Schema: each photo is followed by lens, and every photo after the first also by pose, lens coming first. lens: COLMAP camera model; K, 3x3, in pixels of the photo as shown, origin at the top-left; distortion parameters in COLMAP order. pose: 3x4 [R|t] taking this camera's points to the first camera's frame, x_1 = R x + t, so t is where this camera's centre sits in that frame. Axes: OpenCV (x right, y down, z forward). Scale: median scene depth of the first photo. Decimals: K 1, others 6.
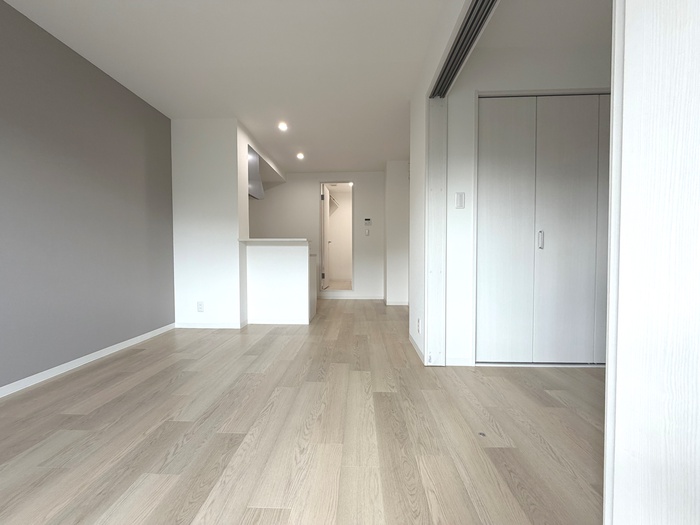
lens RADIAL K [[278.4, 0, 347.0], [0, 278.4, 262.8], [0, 0, 1]] dist [0.000683, 0.000596]
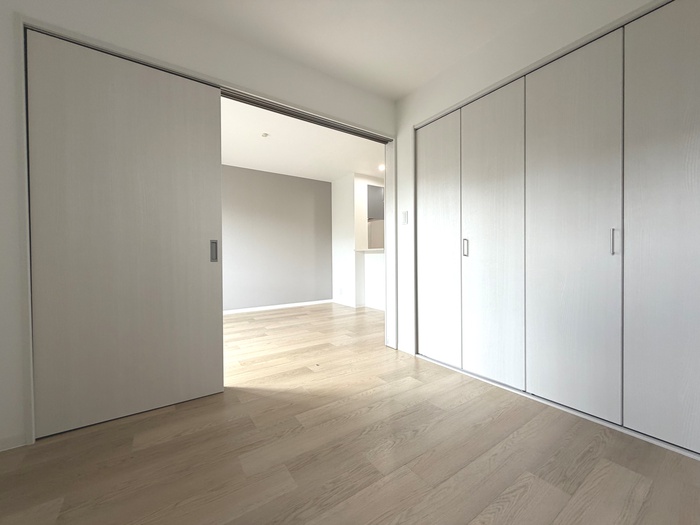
lens RADIAL K [[278.4, 0, 346.8], [0, 278.4, 263.0], [0, 0, 1]] dist [0.000683, 0.000596]
pose [[0.597123, 0.013686, -0.802033, 1.446466], [-0.019998, 0.999798, 0.002171, -0.024137], [0.801901, 0.014743, 0.597275, 0.068775]]
